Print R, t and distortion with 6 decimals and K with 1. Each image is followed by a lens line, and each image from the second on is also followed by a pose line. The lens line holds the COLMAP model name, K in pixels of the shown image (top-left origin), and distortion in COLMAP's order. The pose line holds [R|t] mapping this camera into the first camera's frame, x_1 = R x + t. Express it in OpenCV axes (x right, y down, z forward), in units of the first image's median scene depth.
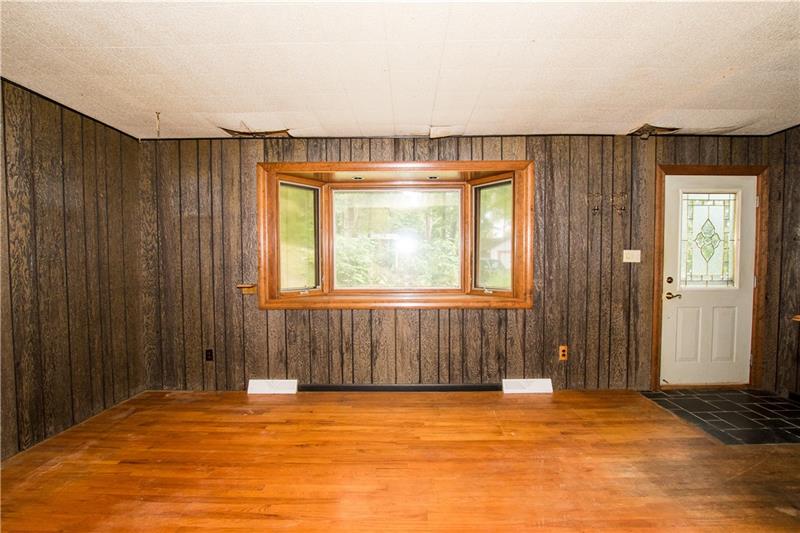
lens RADIAL K [[367.0, 0, 399.8], [0, 367.0, 275.1], [0, 0, 1]] dist [-0.031603, 0.003216]
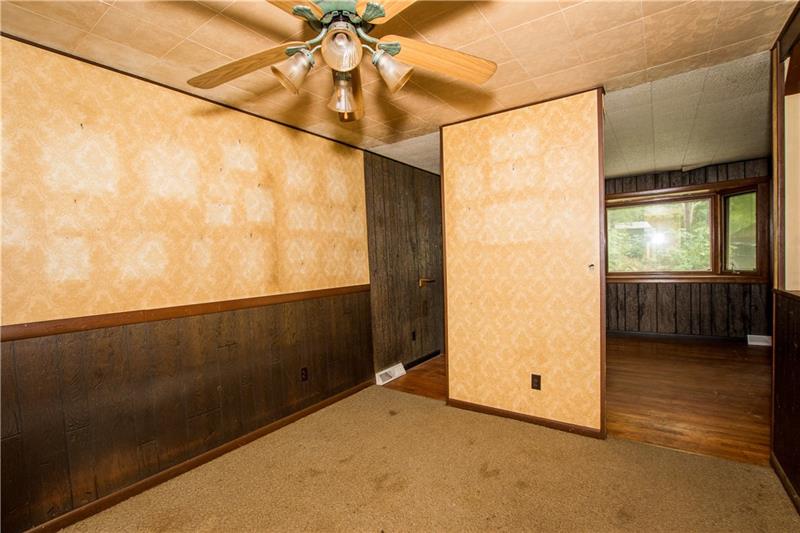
lens RADIAL K [[367.0, 0, 403.9], [0, 367.0, 275.6], [0, 0, 1]] dist [-0.031603, 0.003216]
pose [[0.828362, -0.006438, -0.560157, -0.040094], [0.015600, 0.999811, 0.011579, 0.023495], [0.559976, -0.018330, 0.828306, -0.862919]]
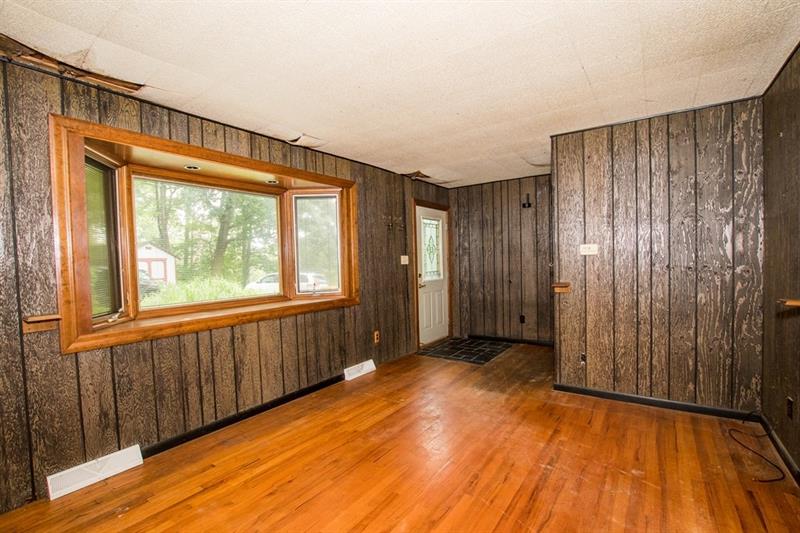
lens RADIAL K [[367.0, 0, 394.2], [0, 367.0, 275.2], [0, 0, 1]] dist [-0.031603, 0.003216]
pose [[0.578233, -0.044384, 0.814664, -0.547965], [0.059895, 0.998134, 0.011867, -0.012360], [-0.813670, 0.041933, 0.579812, 0.198540]]
